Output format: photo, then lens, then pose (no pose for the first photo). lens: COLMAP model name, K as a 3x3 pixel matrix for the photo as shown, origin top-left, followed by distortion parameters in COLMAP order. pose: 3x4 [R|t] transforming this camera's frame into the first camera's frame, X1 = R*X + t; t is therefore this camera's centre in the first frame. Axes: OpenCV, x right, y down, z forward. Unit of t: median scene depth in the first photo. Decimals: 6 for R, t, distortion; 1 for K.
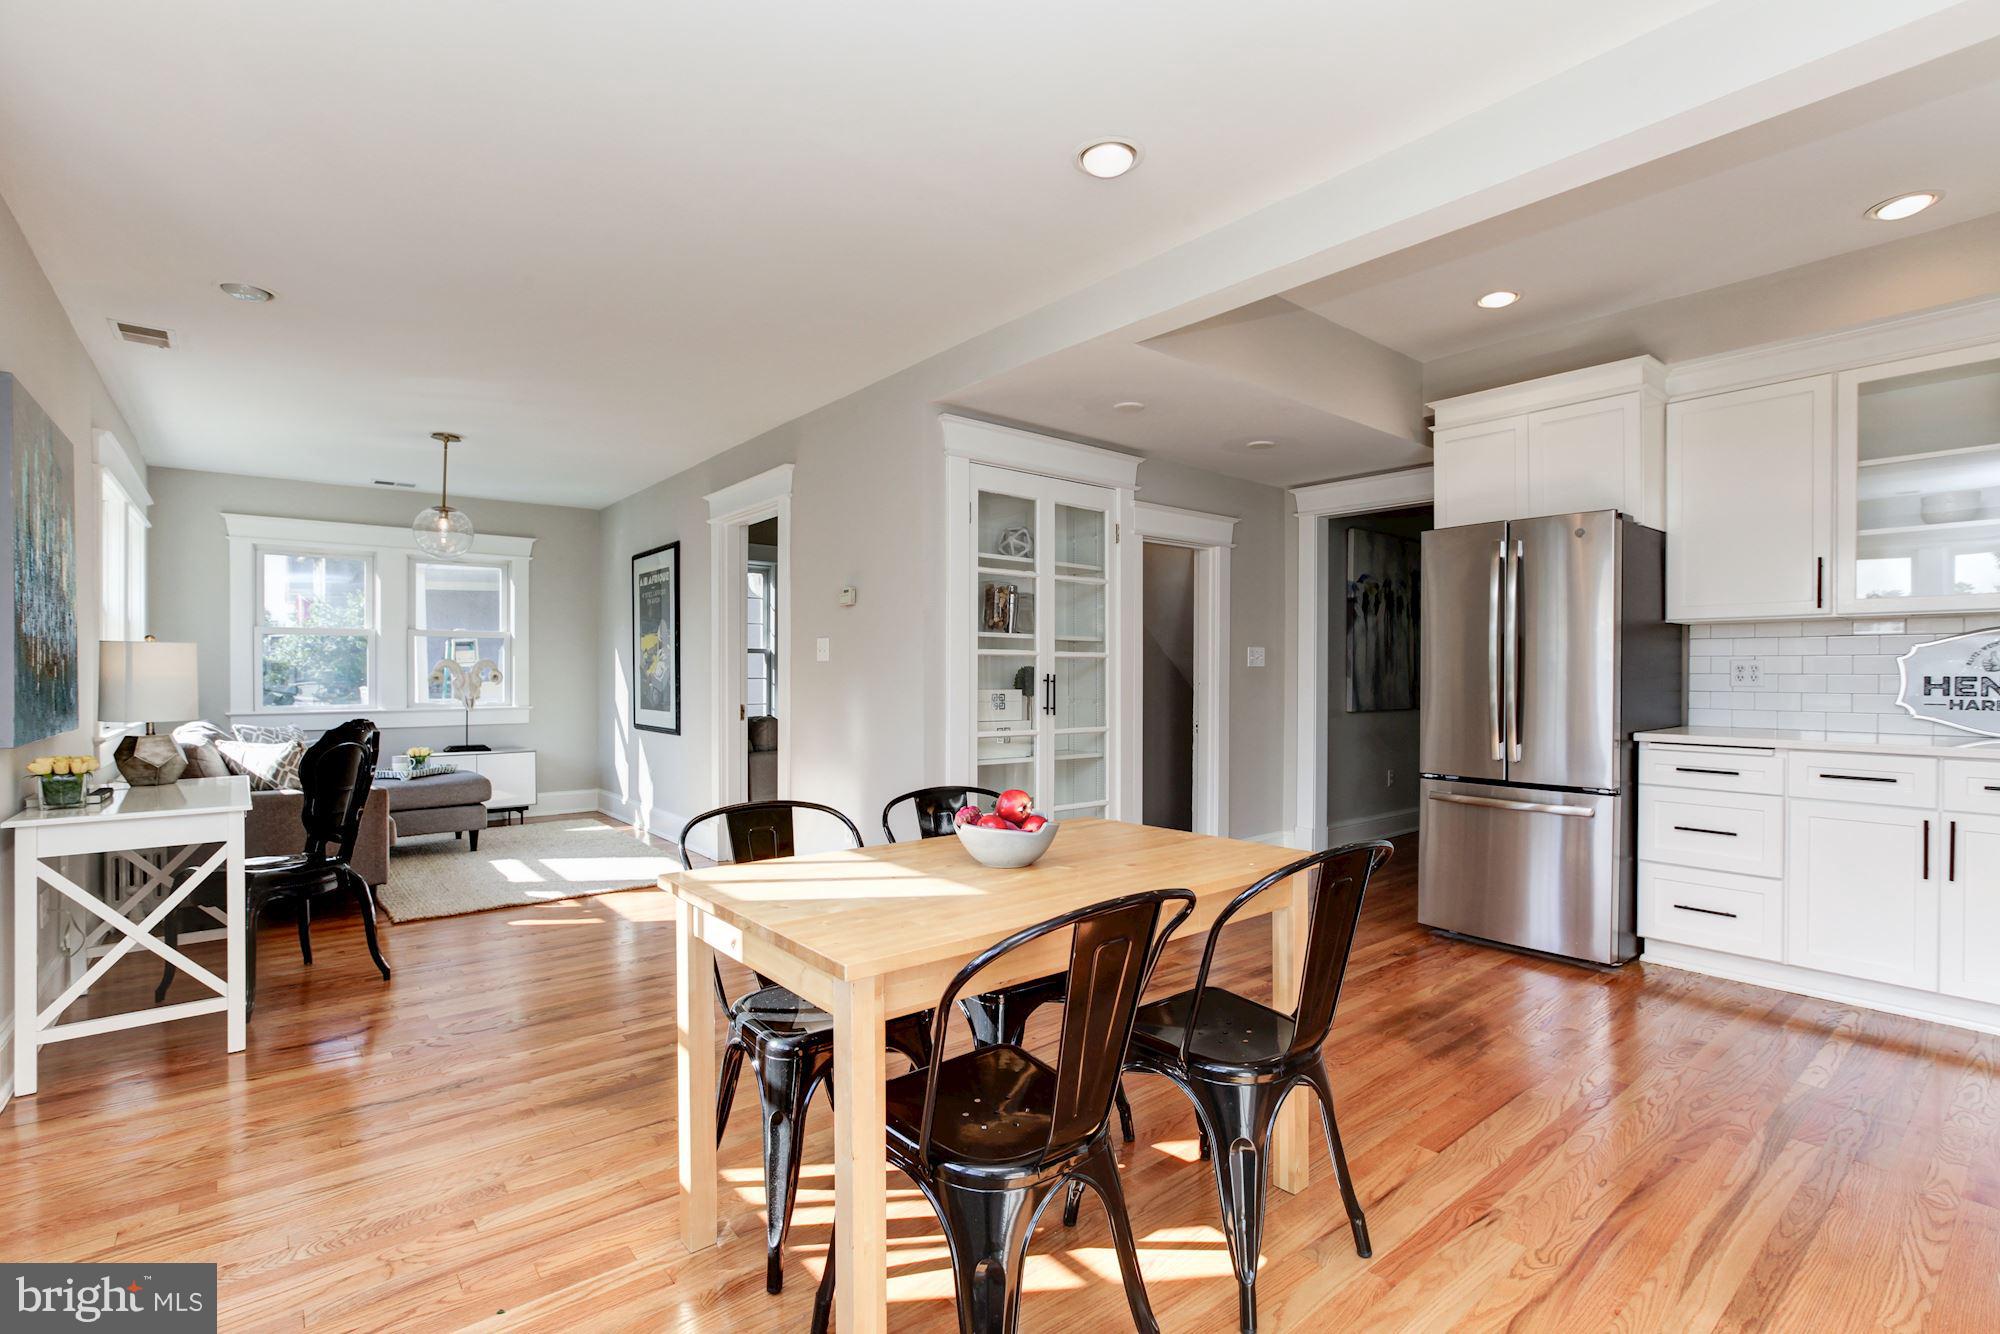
lens RADIAL K [[925.0, 0, 1007.5], [0, 925.0, 673.3], [0, 0, 1]] dist [-0.020589, 0.000970]
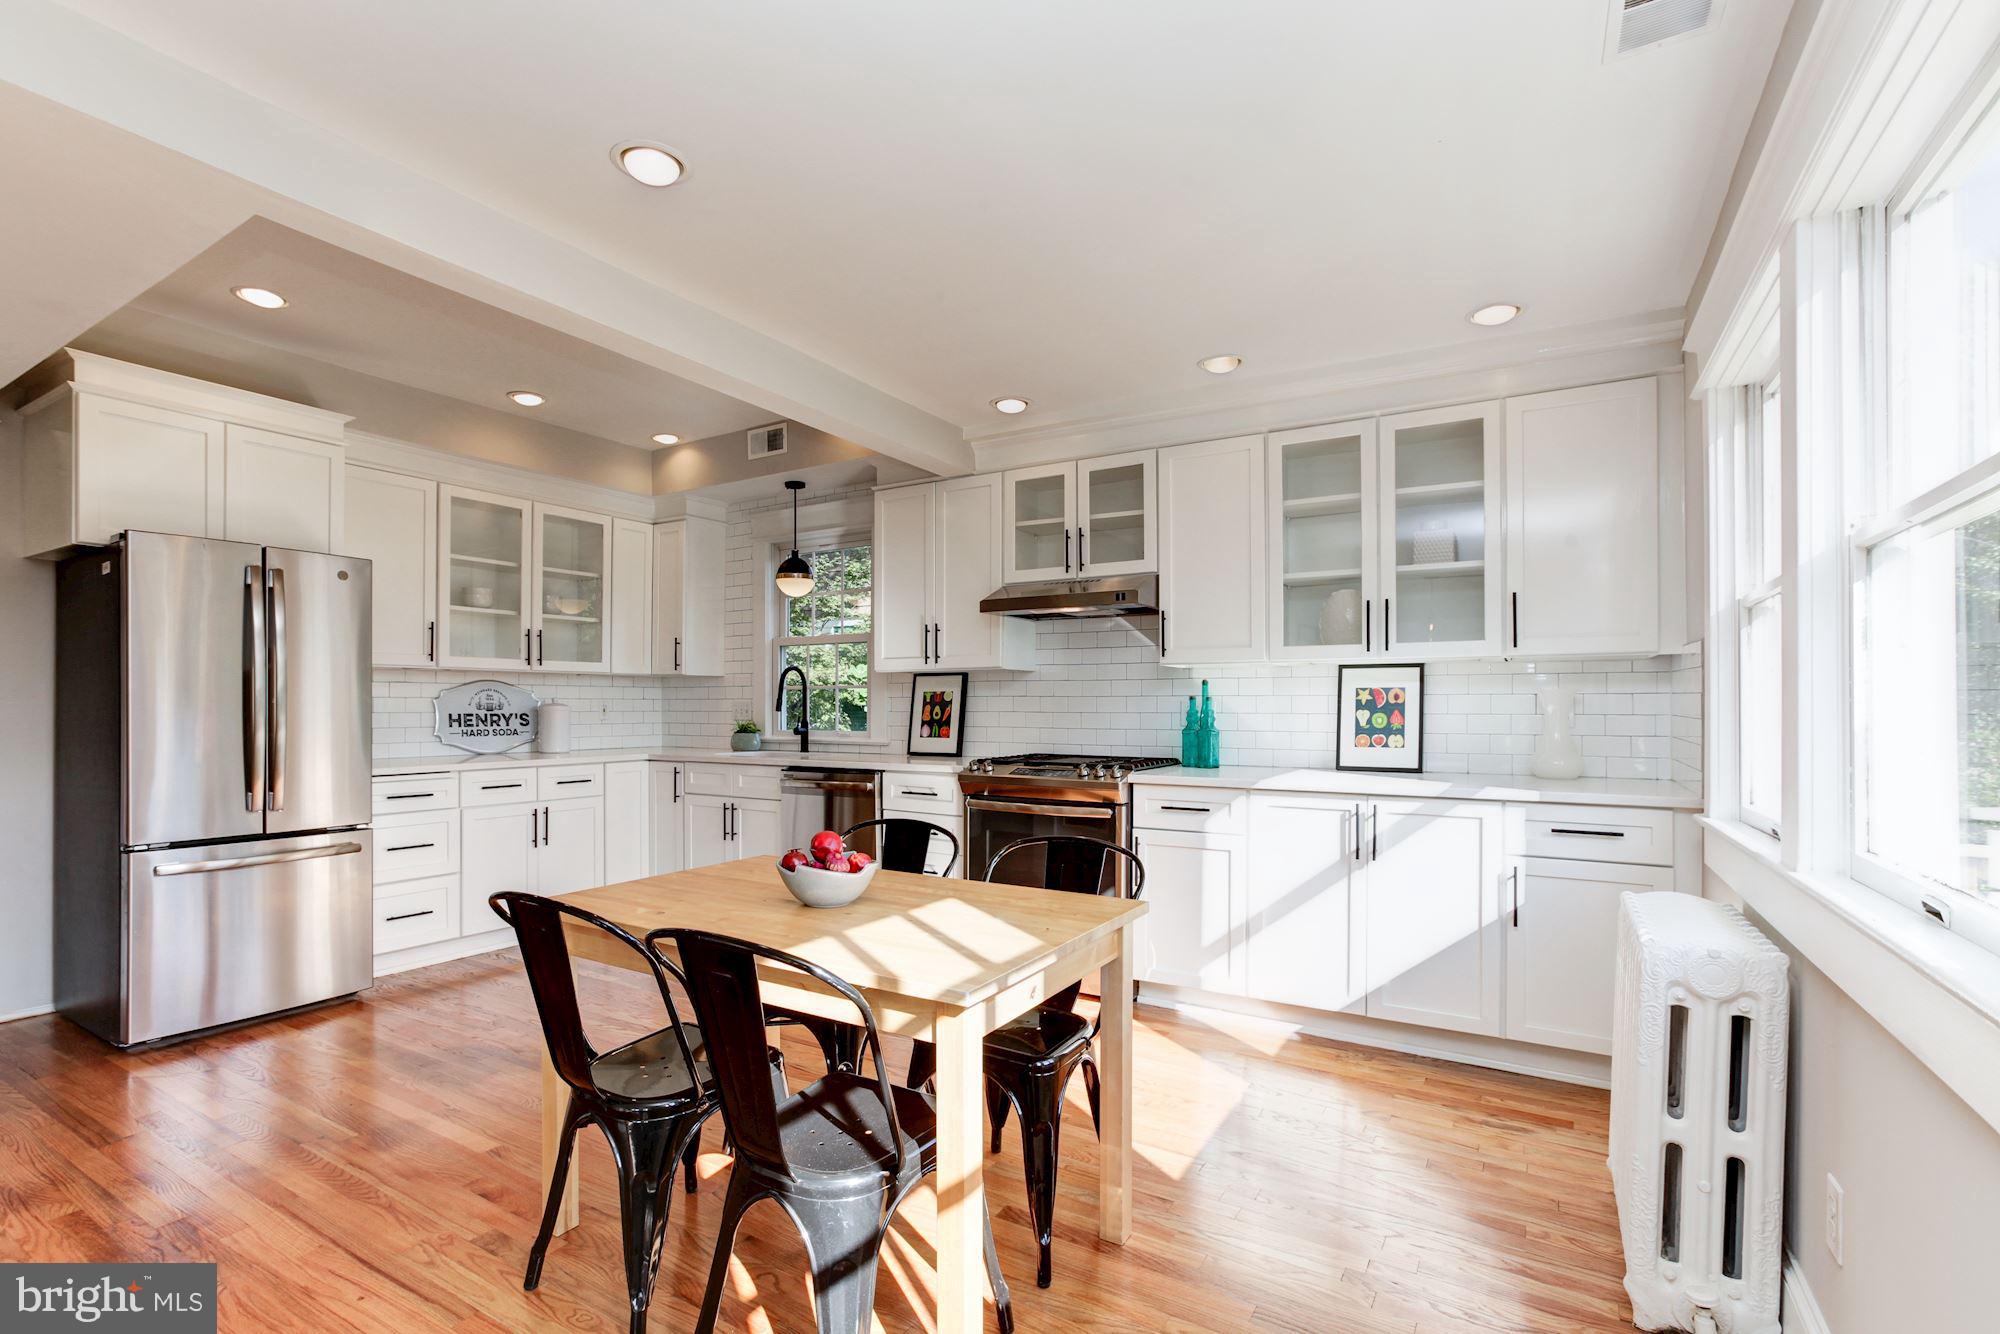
lens RADIAL K [[925.0, 0, 991.2], [0, 925.0, 699.0], [0, 0, 1]] dist [-0.020589, 0.000970]
pose [[-0.353744, 0.008037, 0.935308, -0.618014], [0.007551, 0.999955, -0.005736, -0.004897], [-0.935312, 0.005034, -0.353789, 0.732361]]
